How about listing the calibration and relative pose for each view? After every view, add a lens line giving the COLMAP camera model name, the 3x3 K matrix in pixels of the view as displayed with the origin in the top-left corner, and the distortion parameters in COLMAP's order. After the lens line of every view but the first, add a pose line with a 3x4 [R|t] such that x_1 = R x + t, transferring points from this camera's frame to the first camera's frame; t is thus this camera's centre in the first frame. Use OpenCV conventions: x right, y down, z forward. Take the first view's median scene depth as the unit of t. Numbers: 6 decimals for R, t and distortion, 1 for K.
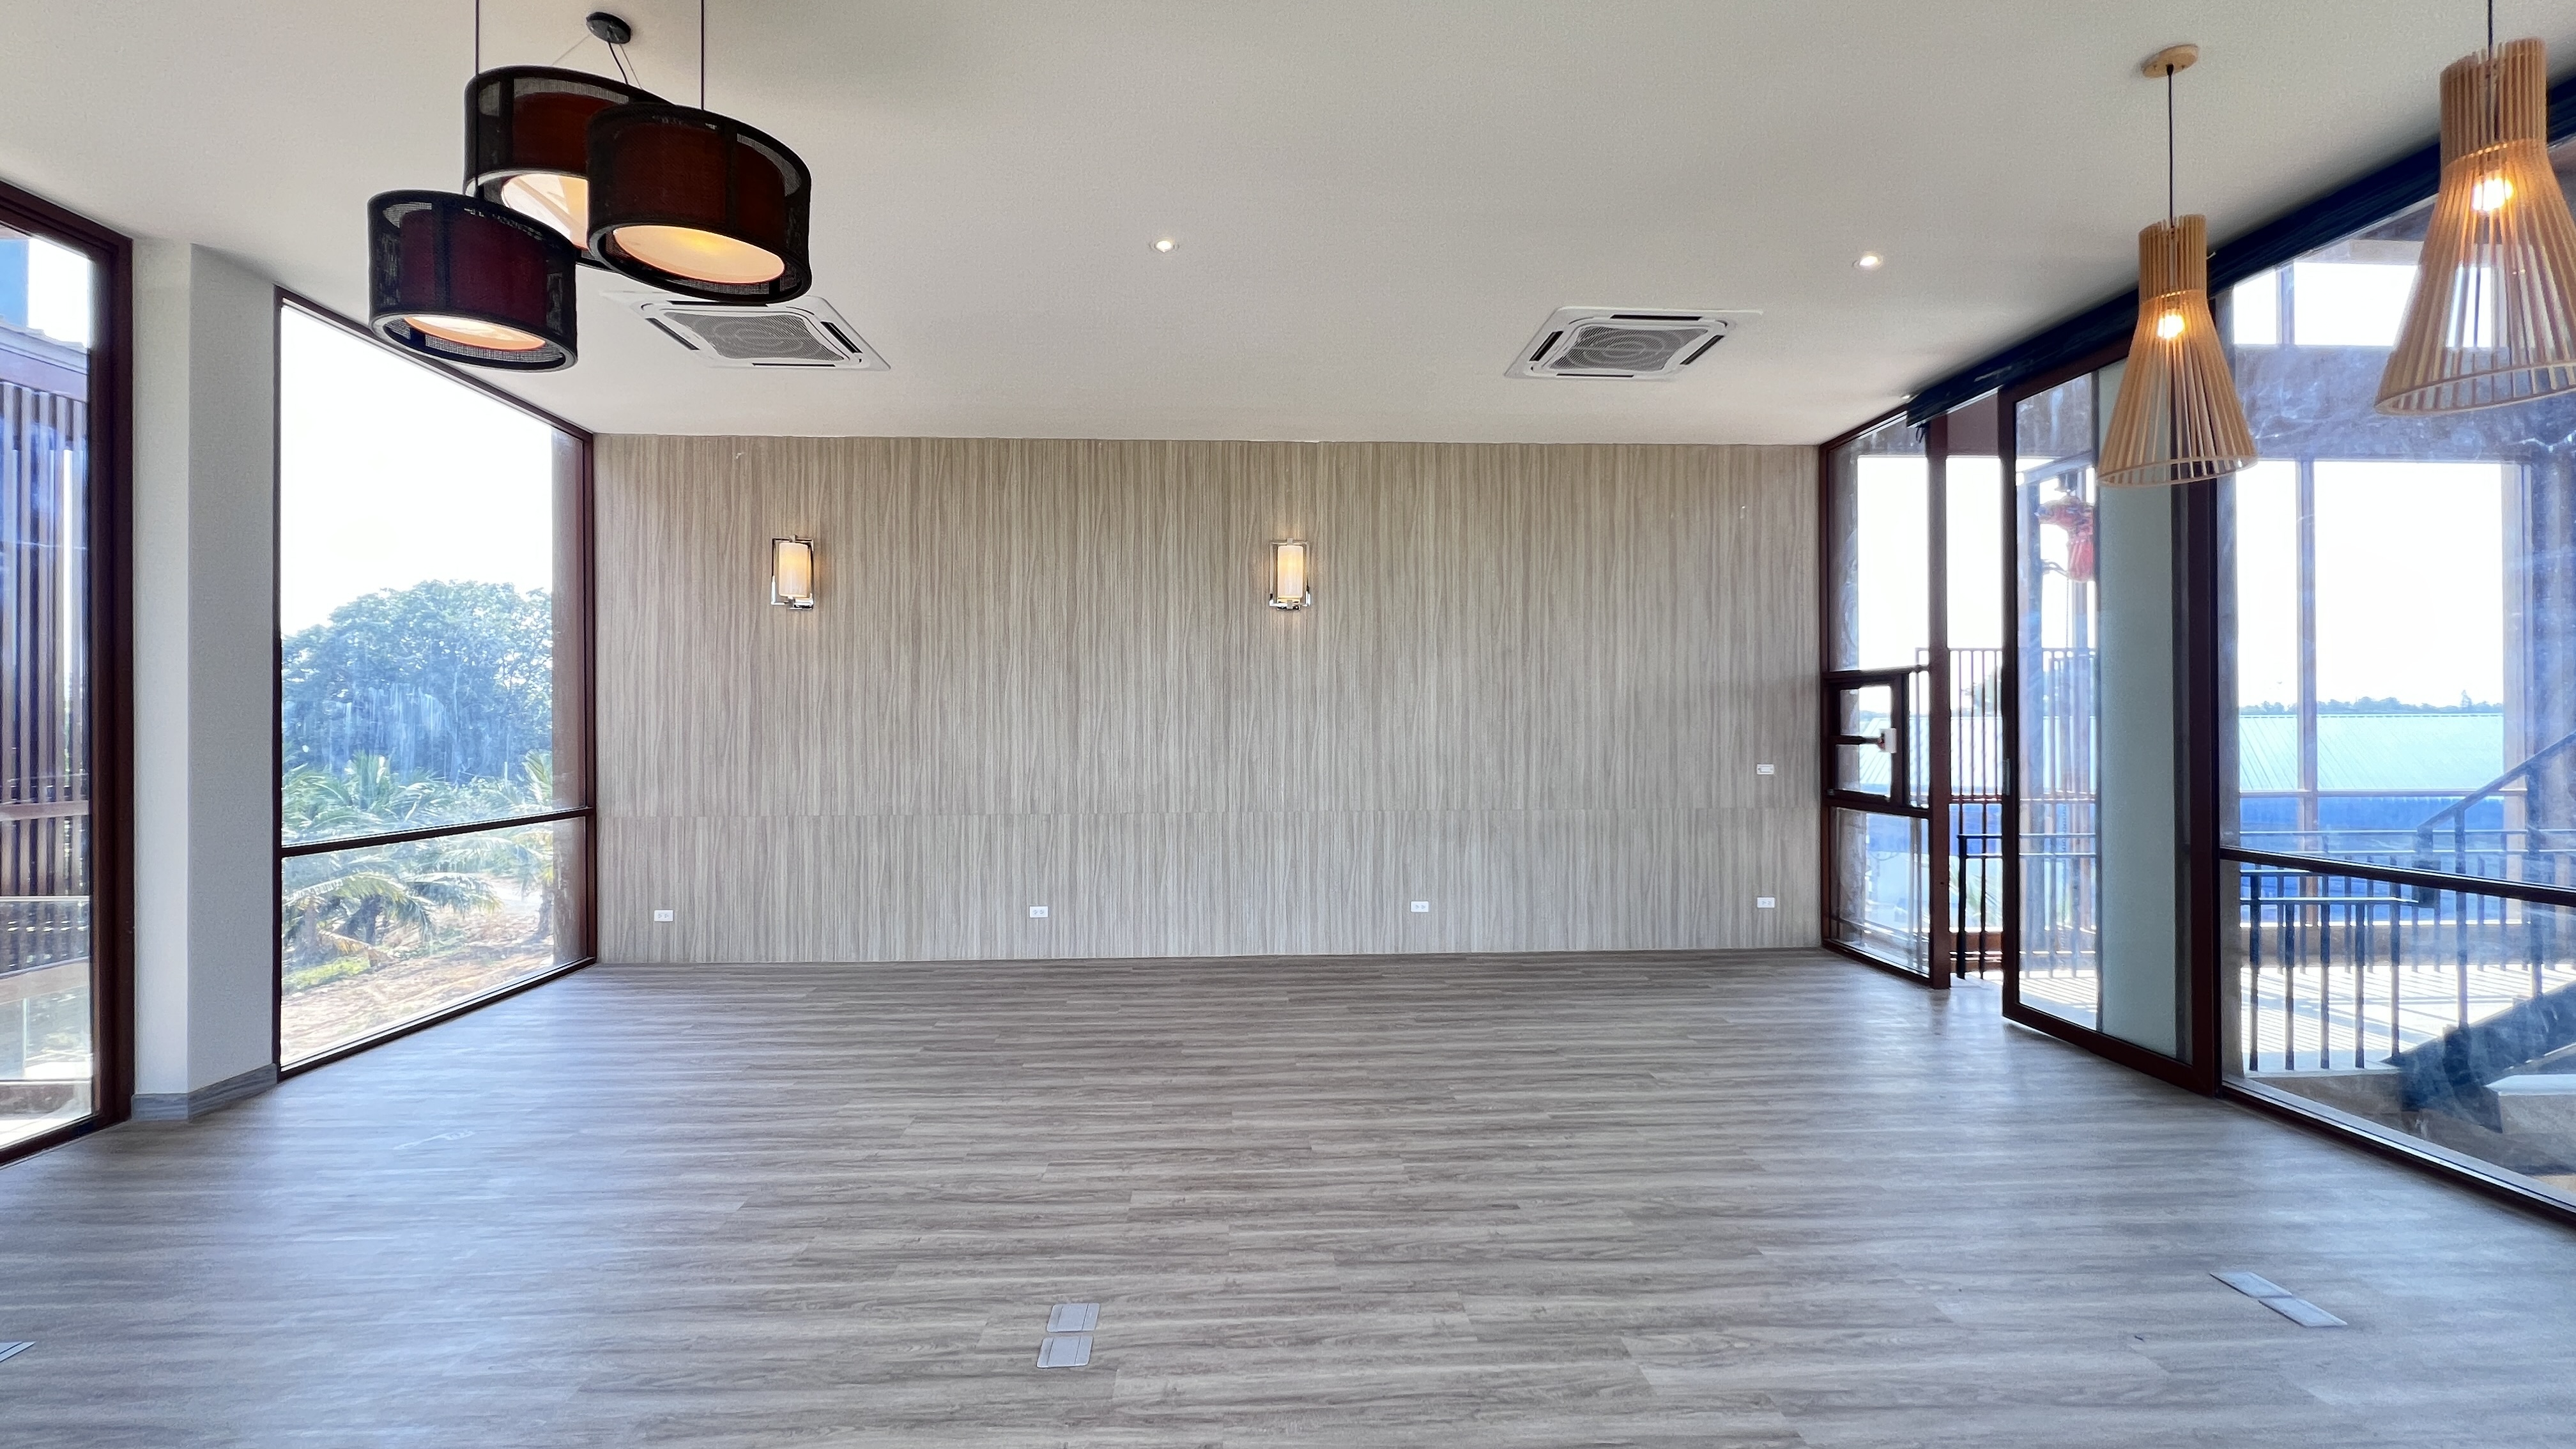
lens RADIAL K [[1033.2, 0, 1280.6], [0, 1033.2, 718.8], [0, 0, 1]] dist [-0.002911, 0.000002]
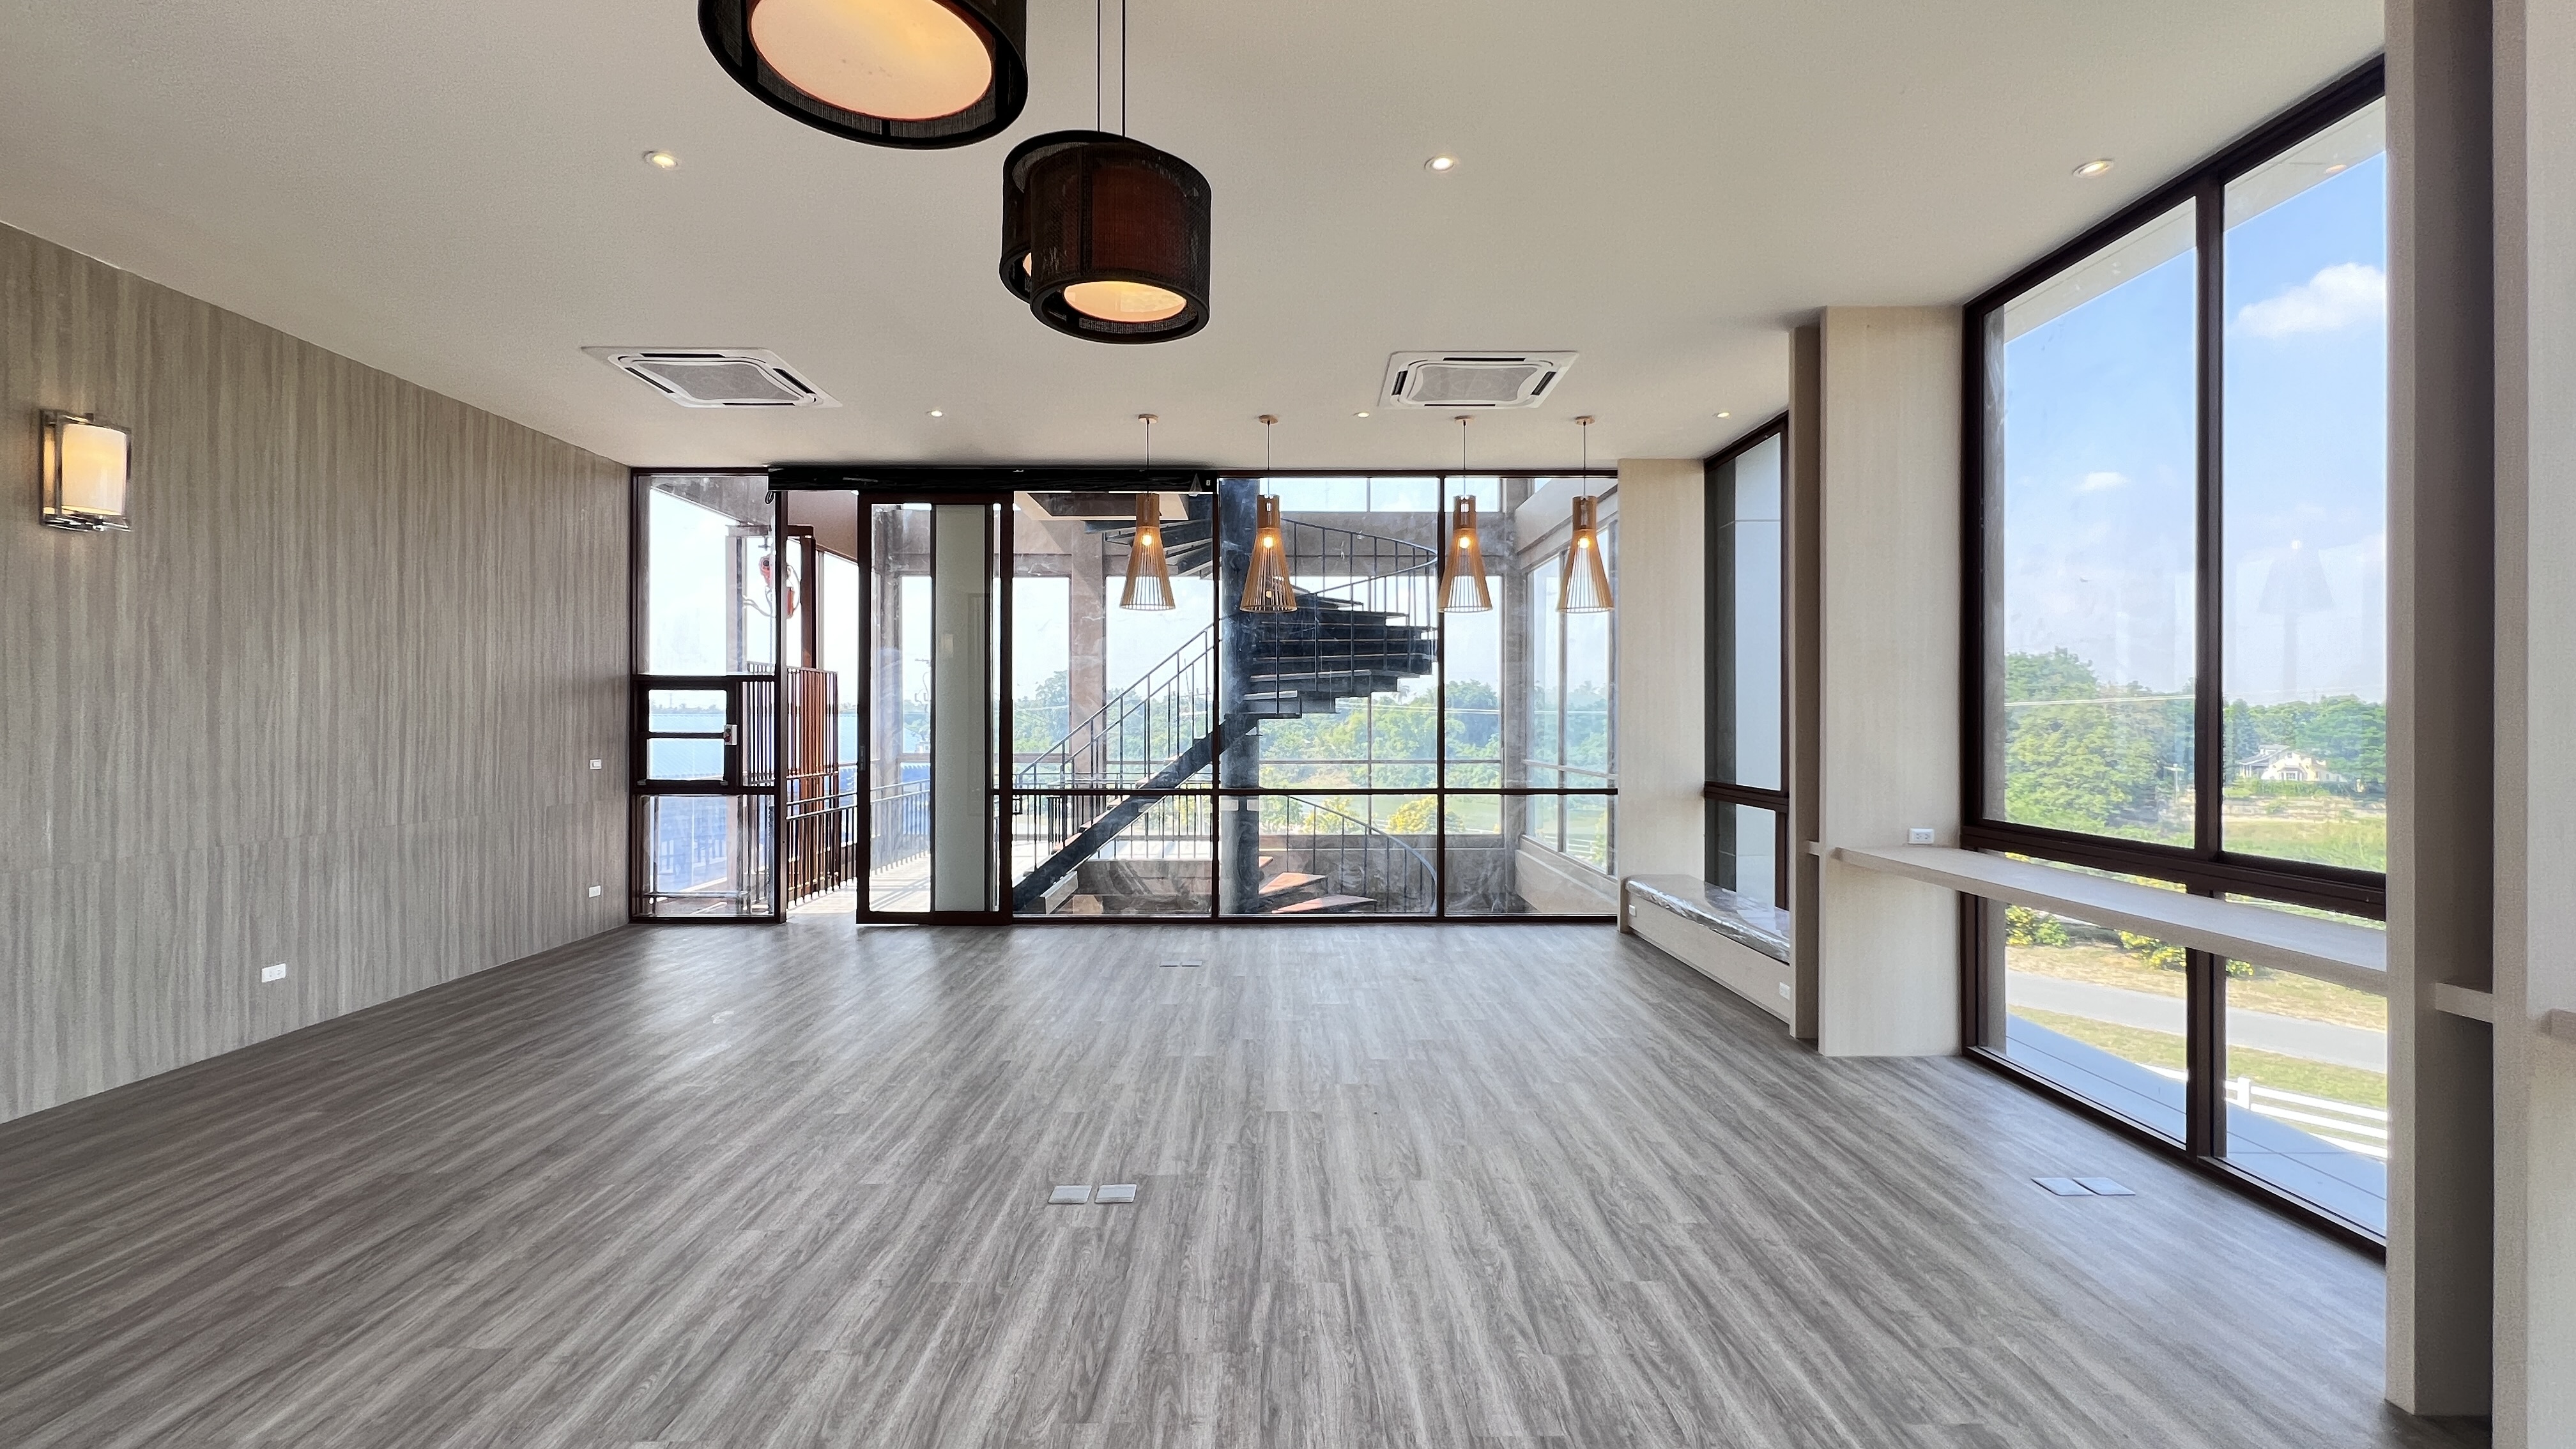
lens RADIAL K [[1033.9, 0, 1279.4], [0, 1033.9, 720.9], [0, 0, 1]] dist [-0.002059, 0.000050]
pose [[0.041209, 0.001869, 0.999149, -0.571812], [-0.008087, 0.999966, -0.001537, 0.000868], [-0.999118, -0.008016, 0.041222, 0.275283]]
